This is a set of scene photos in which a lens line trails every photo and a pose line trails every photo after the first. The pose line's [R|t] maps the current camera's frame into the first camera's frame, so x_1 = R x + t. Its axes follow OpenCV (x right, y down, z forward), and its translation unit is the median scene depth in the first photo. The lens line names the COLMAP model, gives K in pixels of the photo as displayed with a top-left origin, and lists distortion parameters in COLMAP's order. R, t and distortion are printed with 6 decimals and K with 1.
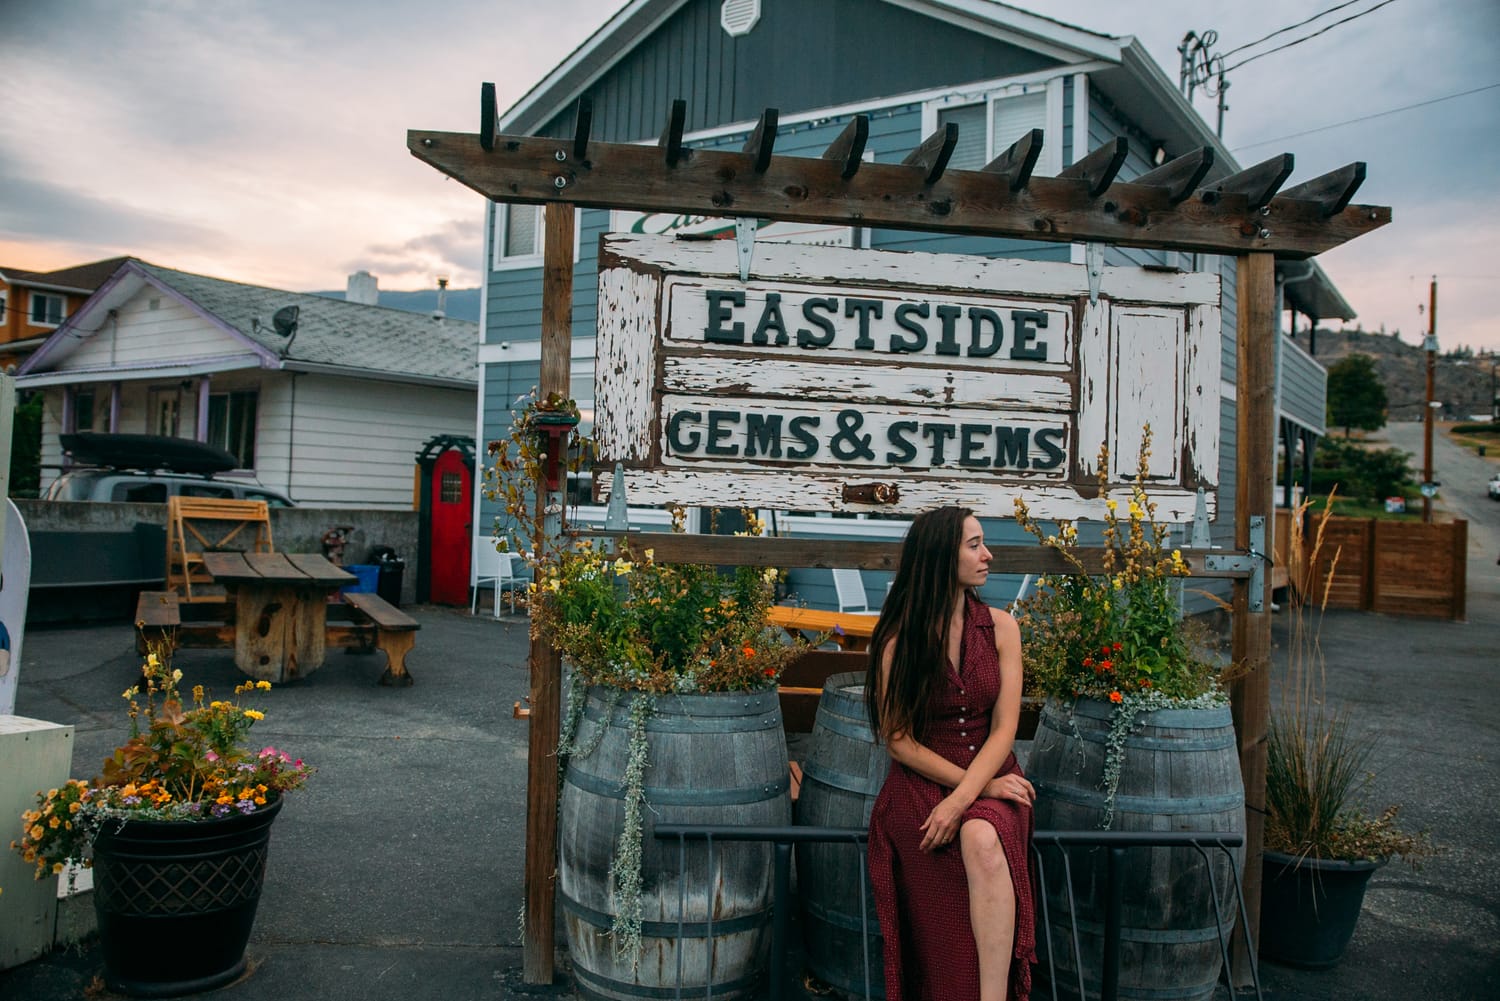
lens RADIAL K [[1206.3, 0, 750.0], [0, 1206.3, 500.5], [0, 0, 1]] dist [-0.090579, 0.076702]
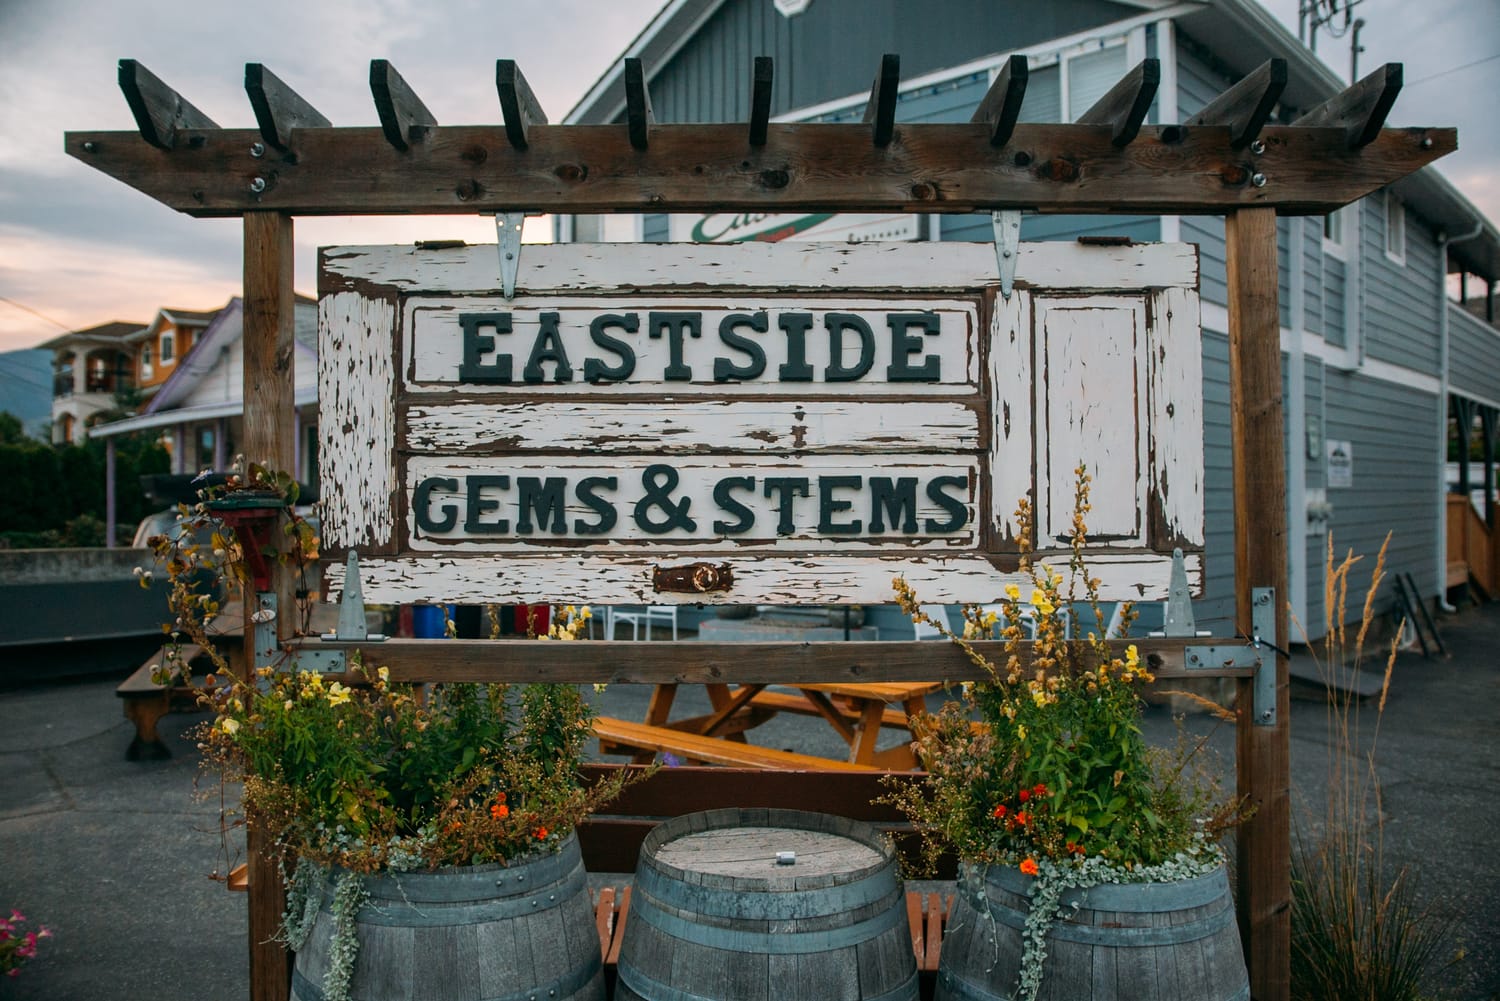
lens RADIAL K [[1206.3, 0, 750.0], [0, 1206.3, 500.5], [0, 0, 1]] dist [-0.090579, 0.076702]
pose [[0.989803, -0.039202, -0.136939, 0.234992], [0.039242, 0.999227, -0.002403, -0.049349], [0.136928, -0.002995, 0.990577, 0.281902]]
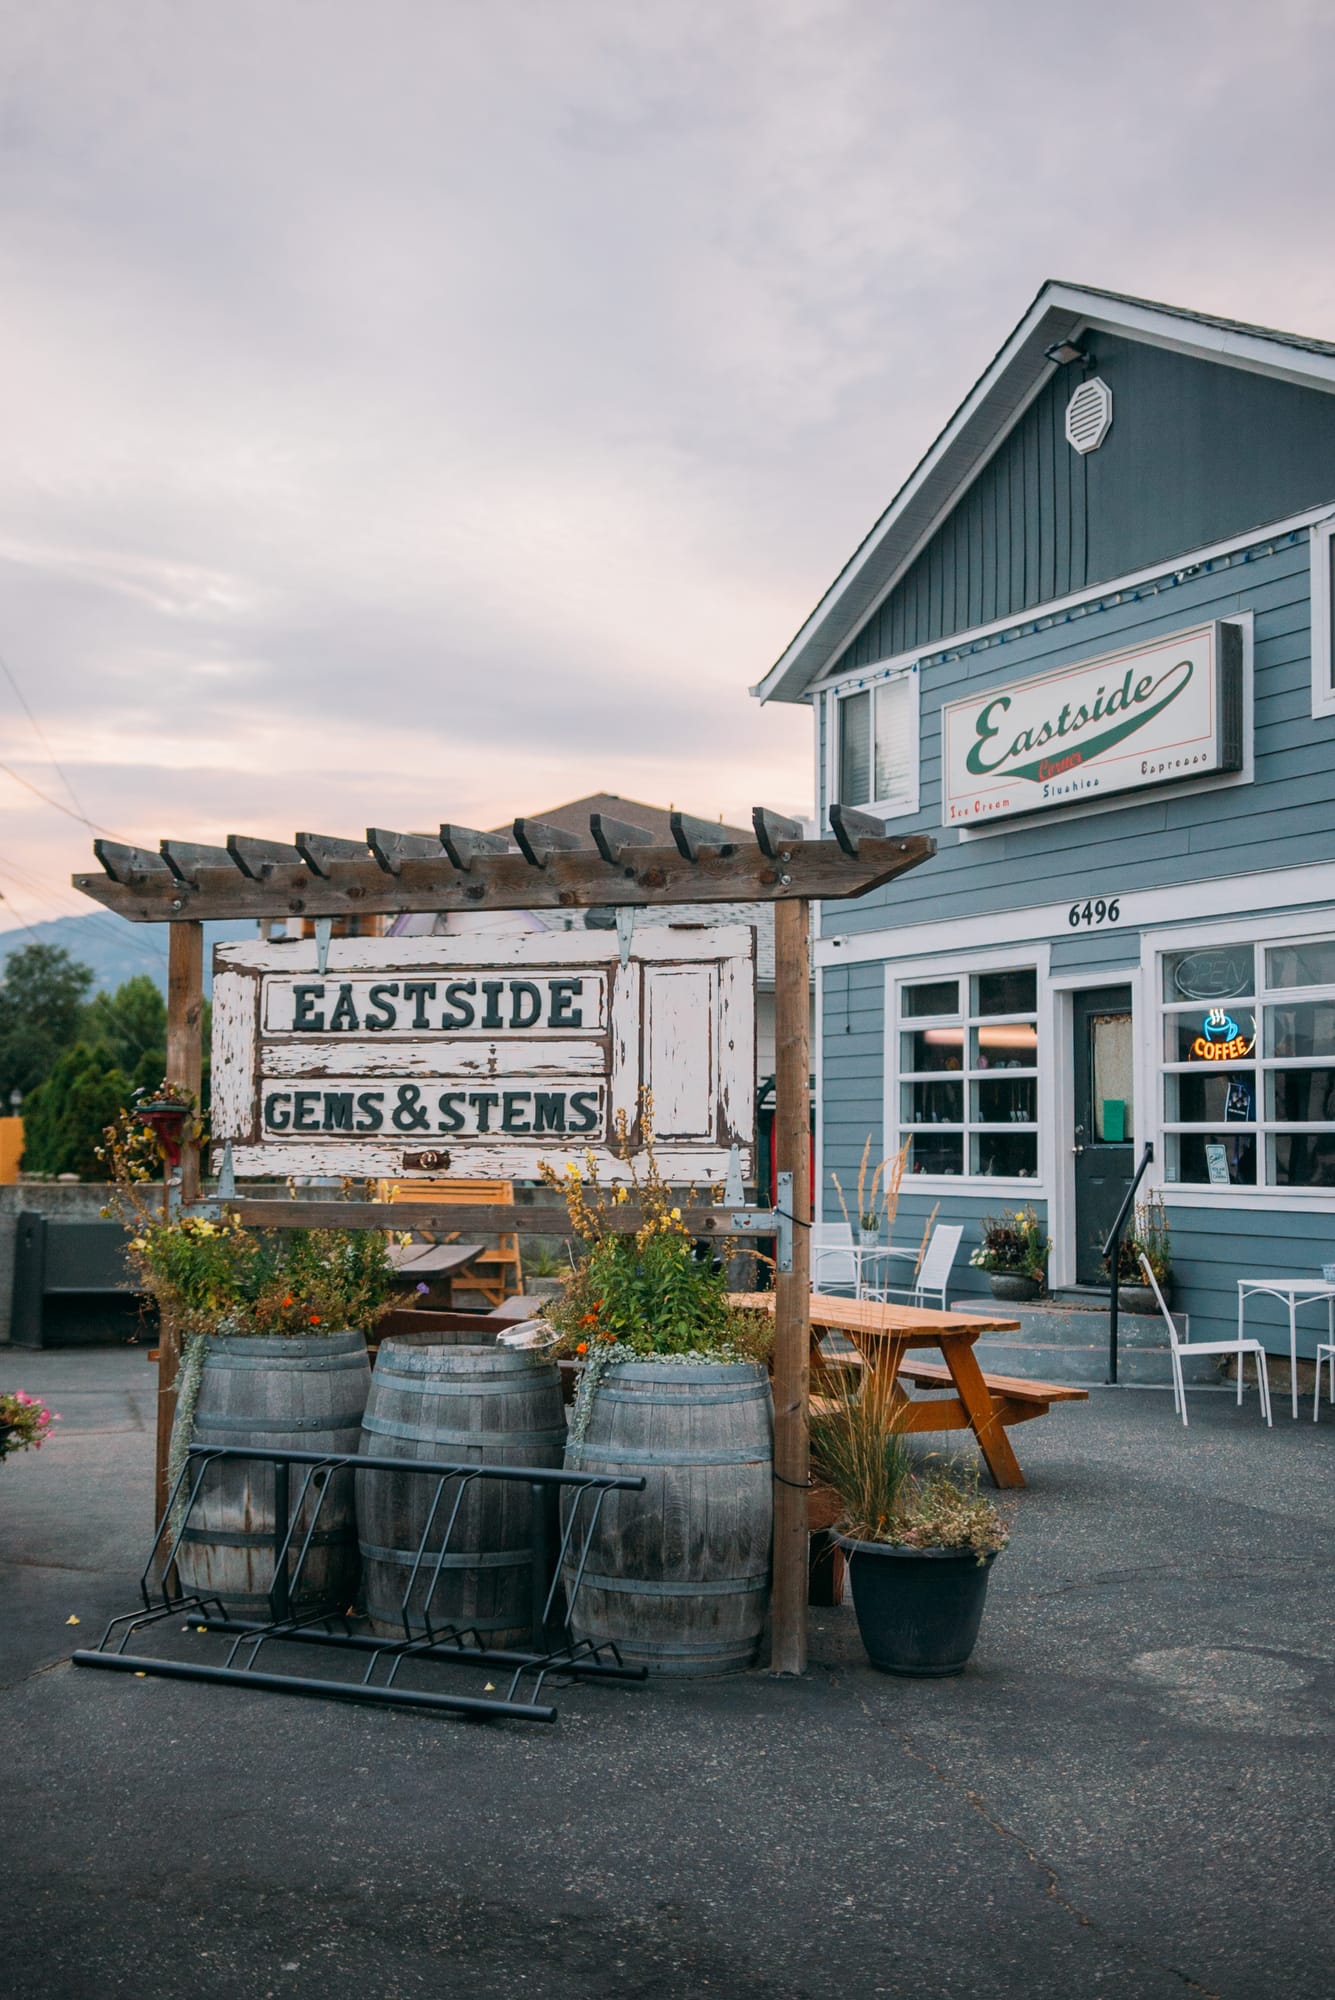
lens RADIAL K [[2302.5, 0, 645.2], [0, 2302.5, 996.5], [0, 0, 1]] dist [0.047429, -0.001379]
pose [[0.866874, -0.062760, -0.494560, 1.303596], [0.025857, 0.996369, -0.081118, 0.020552], [0.497855, 0.057531, 0.865350, -0.706448]]
